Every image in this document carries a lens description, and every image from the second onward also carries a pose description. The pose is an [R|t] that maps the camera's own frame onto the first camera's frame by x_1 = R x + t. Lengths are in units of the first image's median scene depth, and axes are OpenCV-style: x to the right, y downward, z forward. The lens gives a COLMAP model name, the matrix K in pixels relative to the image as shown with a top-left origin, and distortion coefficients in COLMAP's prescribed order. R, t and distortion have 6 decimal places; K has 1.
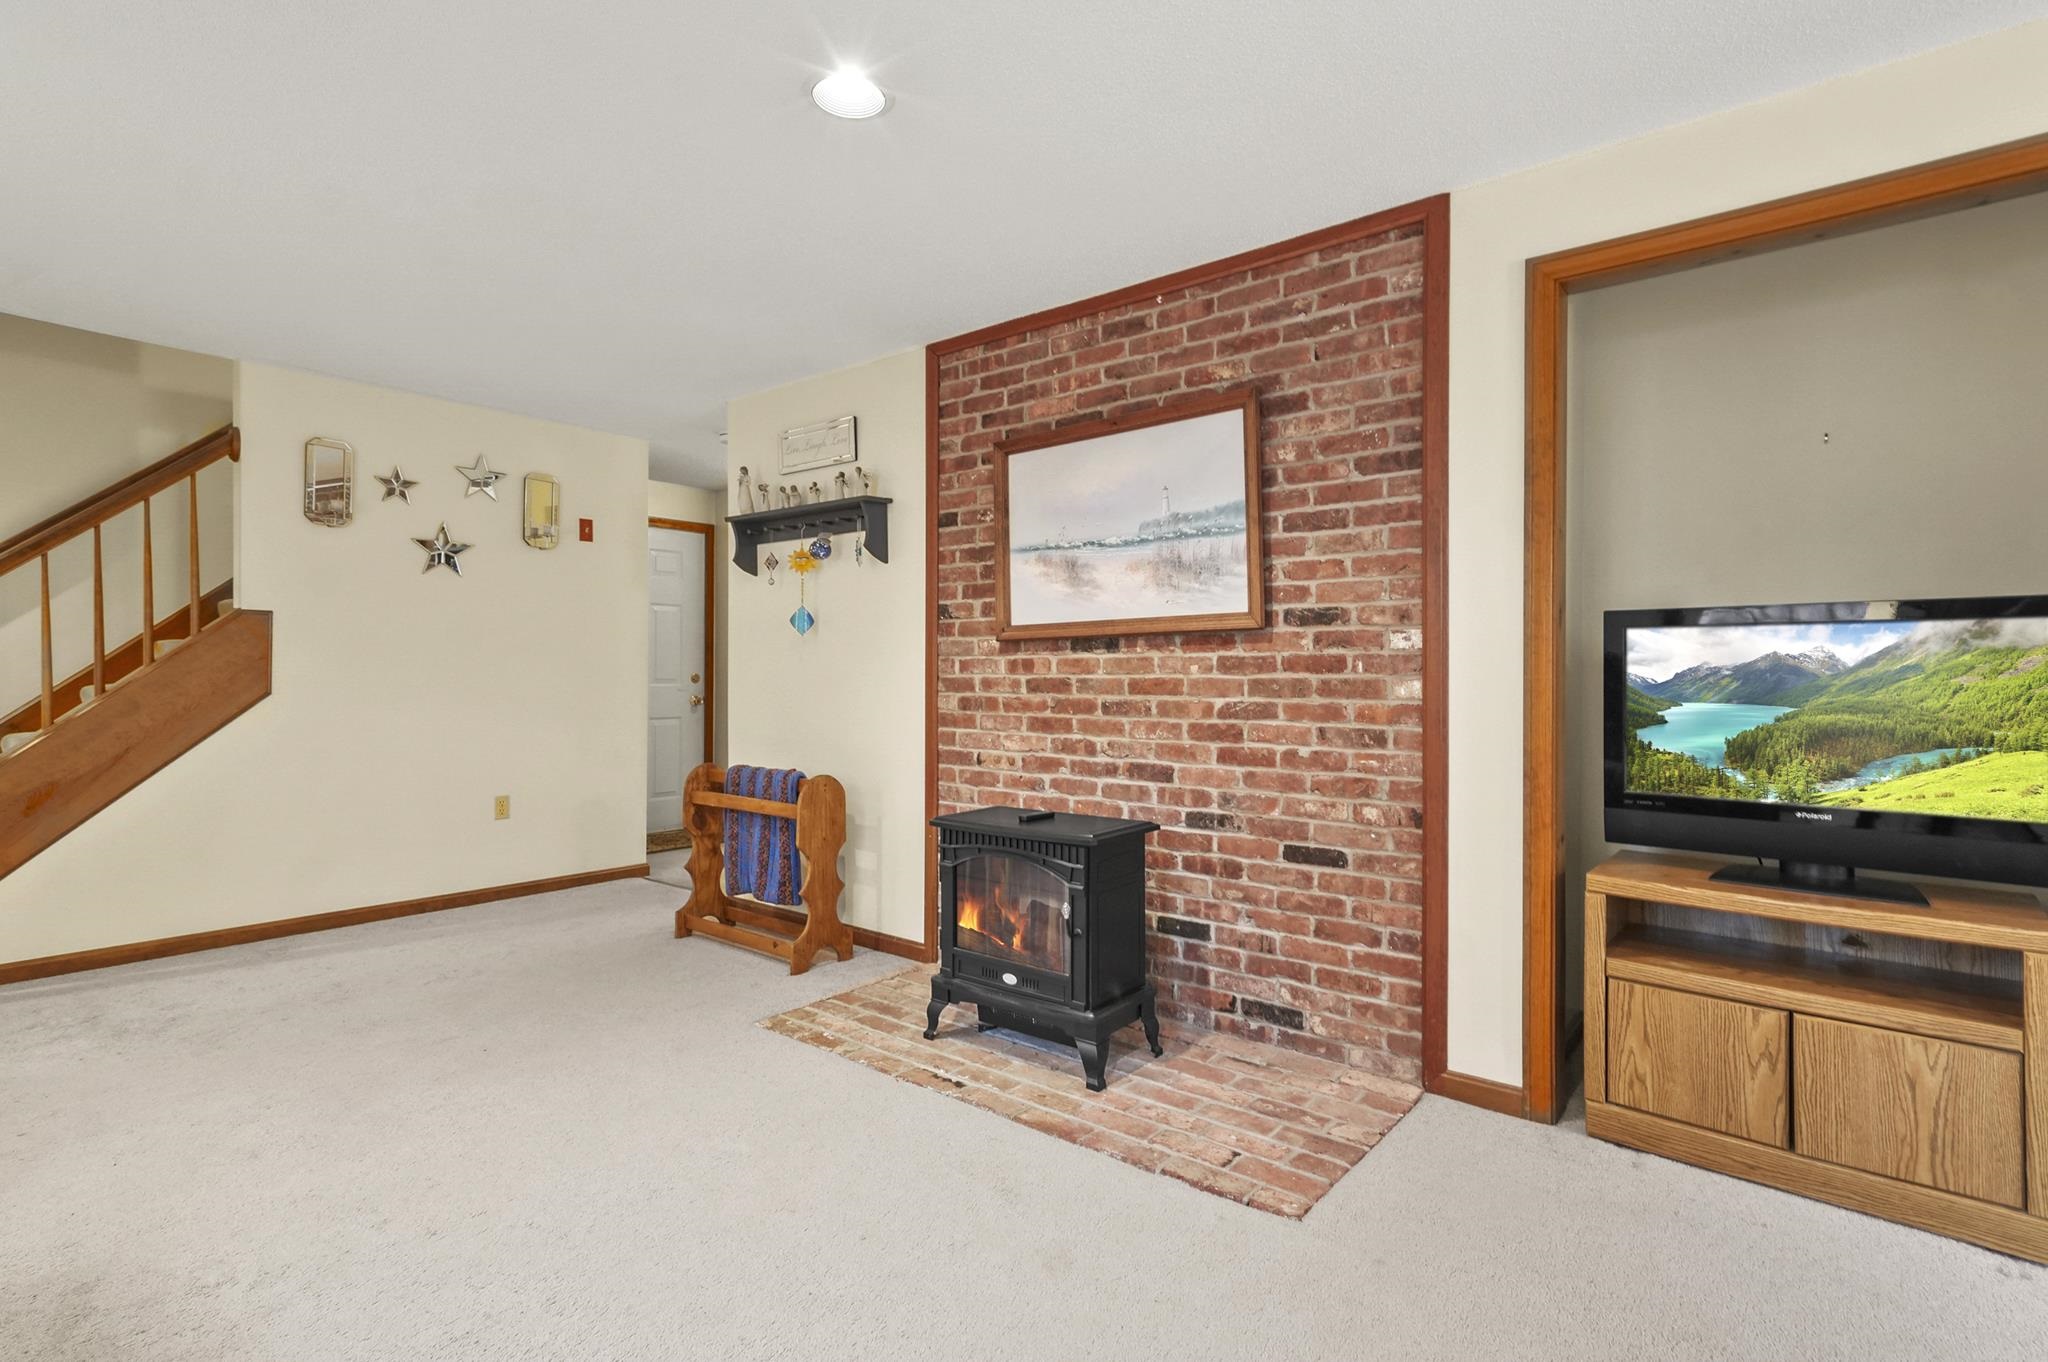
lens RADIAL K [[992.7, 0, 1016.6], [0, 992.7, 679.6], [0, 0, 1]] dist [0.014552, 0.009191]
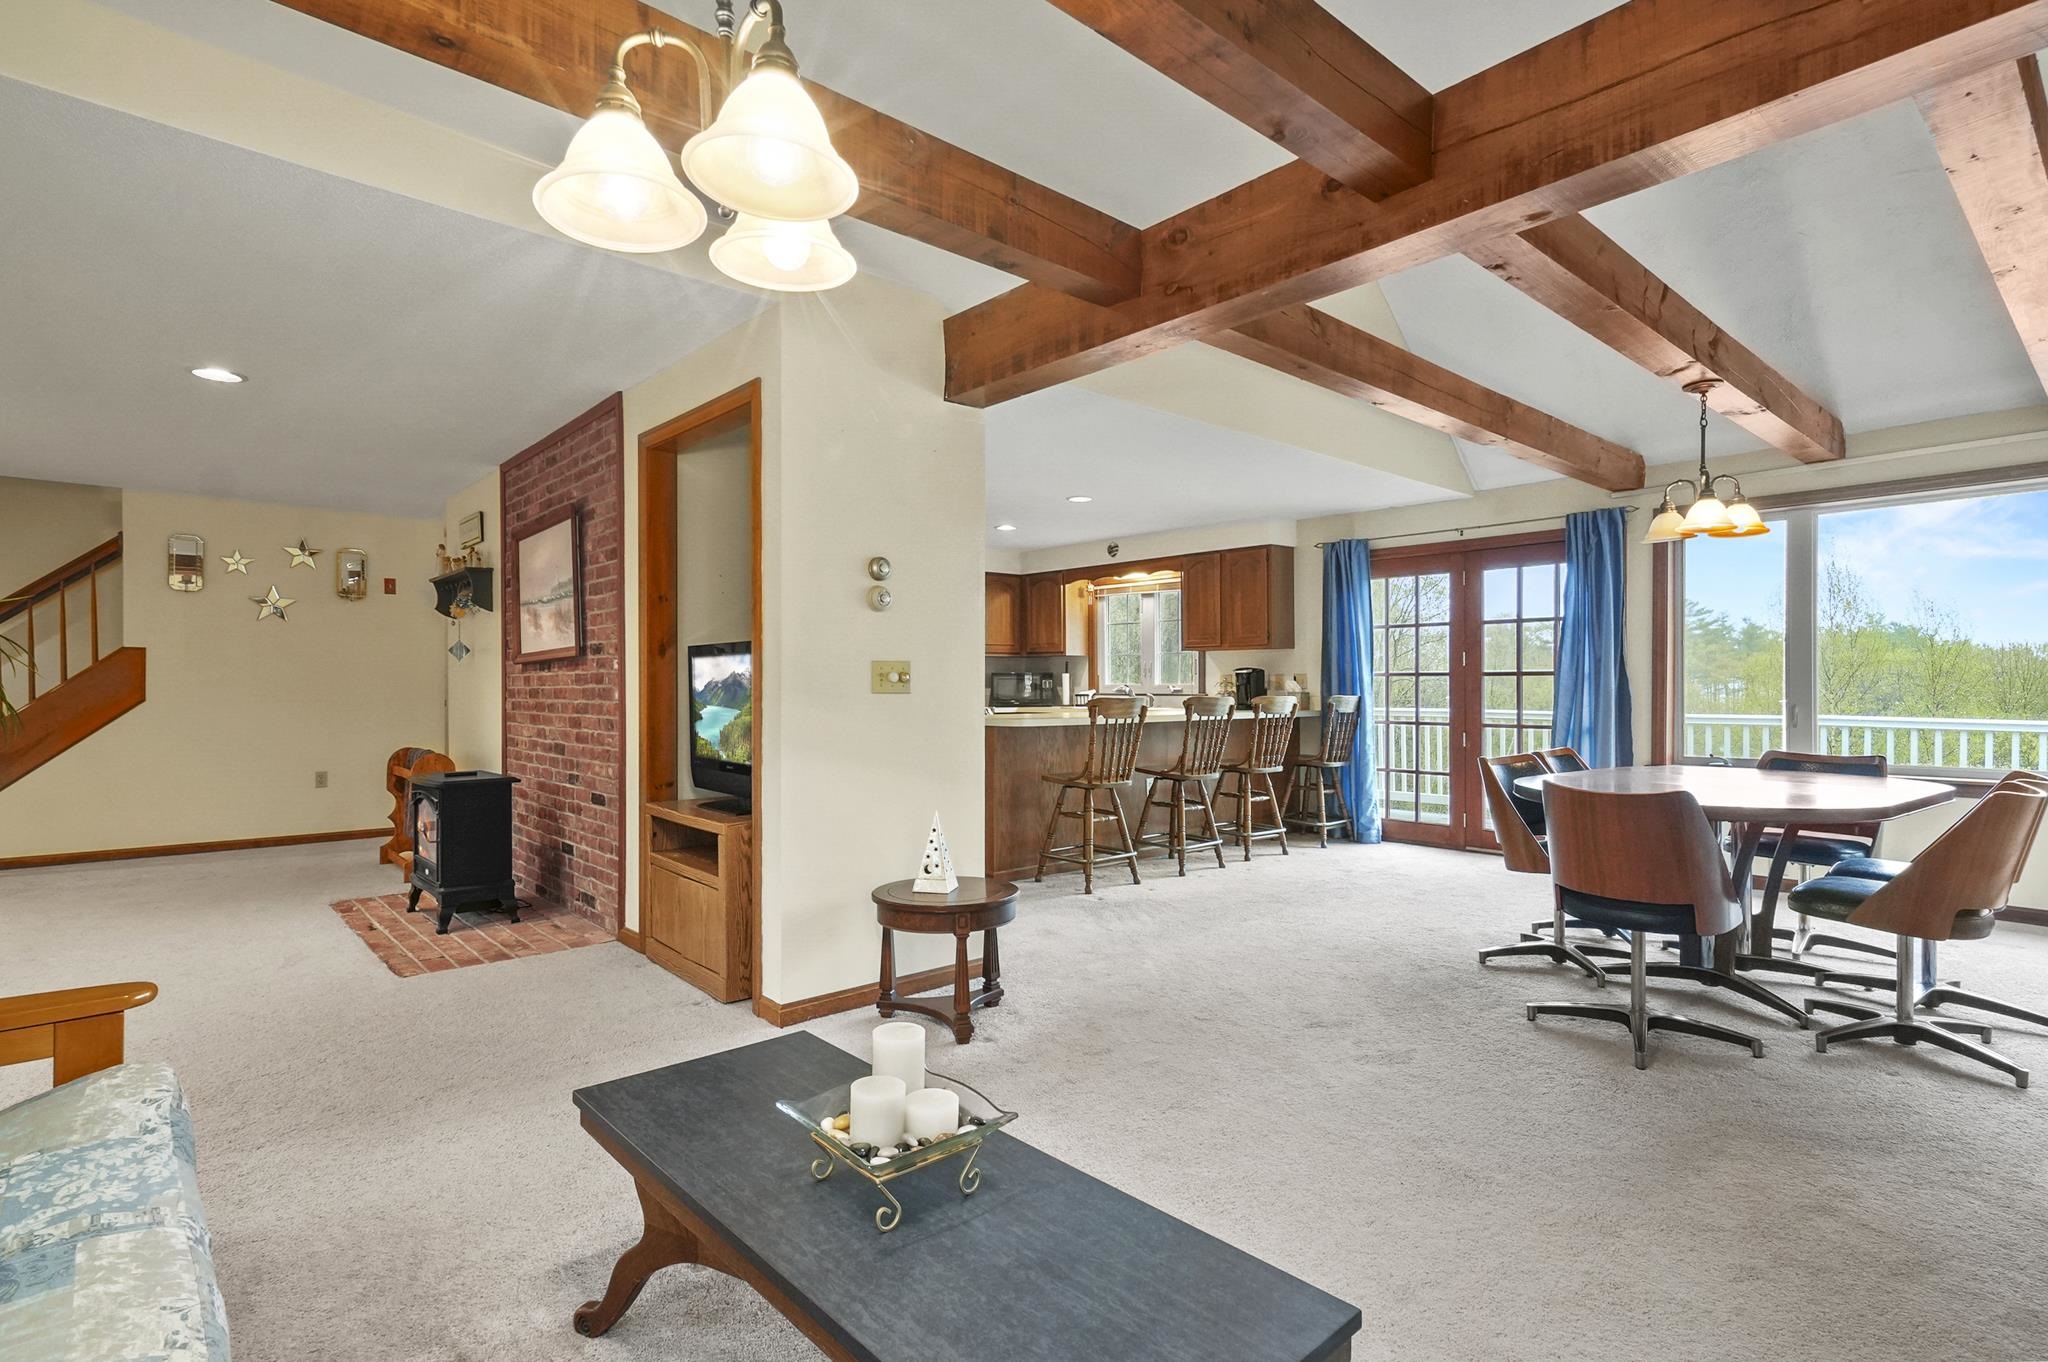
lens RADIAL K [[992.7, 0, 1017.5], [0, 992.7, 688.9], [0, 0, 1]] dist [0.014552, 0.009191]
pose [[0.986377, -0.003654, -0.164459, 1.084512], [0.002836, 0.999982, -0.005211, 0.009750], [0.164475, 0.004674, 0.986370, -0.408907]]
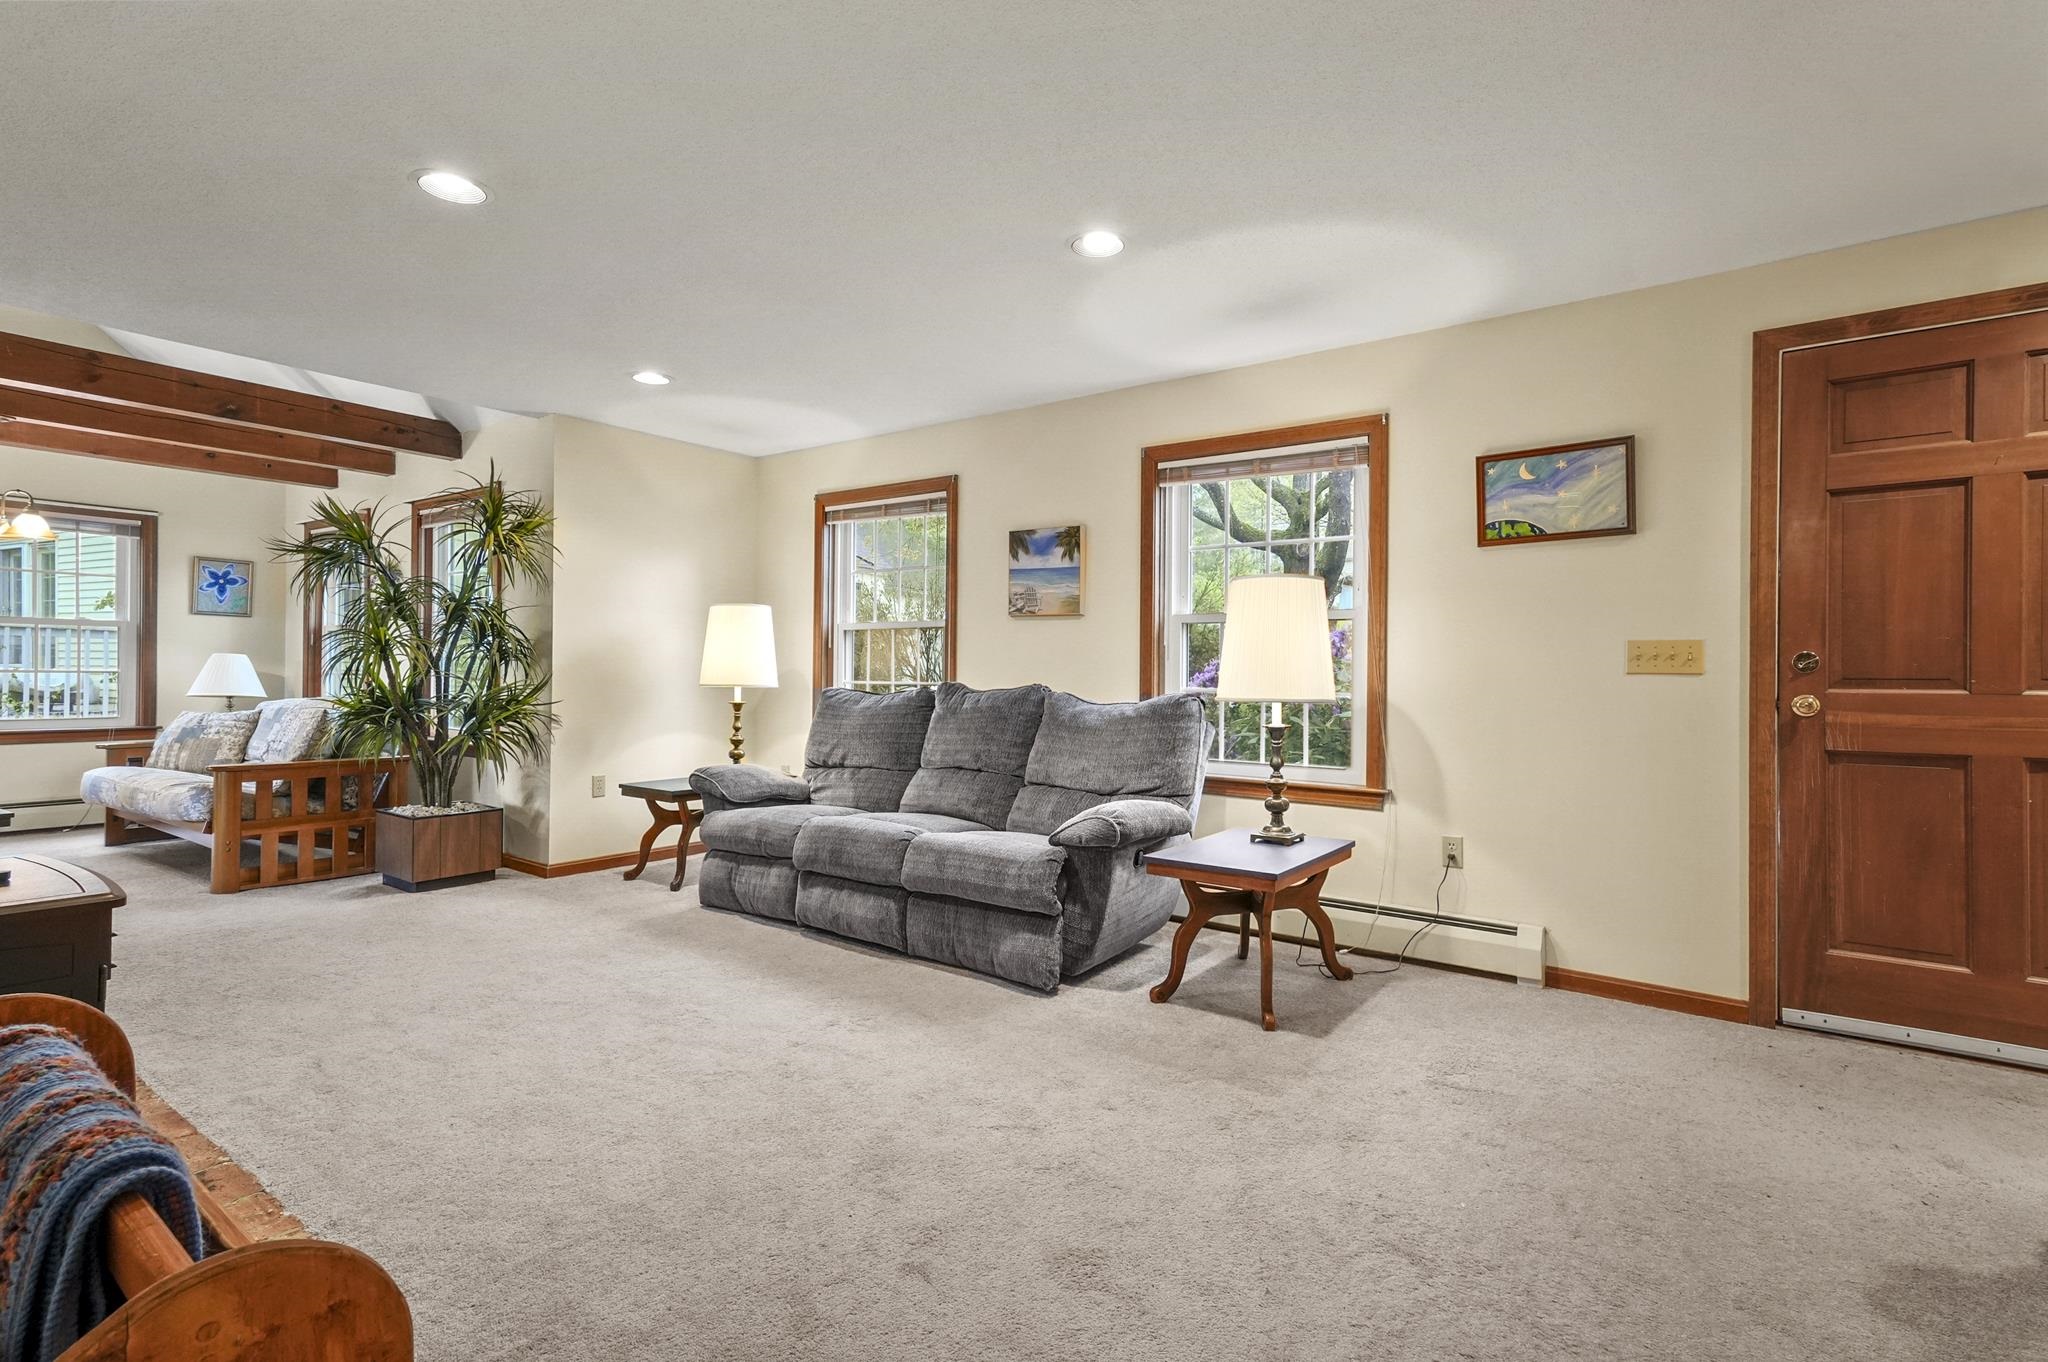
lens RADIAL K [[992.7, 0, 1031.7], [0, 992.7, 676.1], [0, 0, 1]] dist [0.014552, 0.009191]
pose [[-0.998986, -0.013044, -0.043084, -0.566741], [-0.013993, 0.999665, 0.021796, -0.016766], [0.042785, 0.022377, -0.998834, 1.521713]]
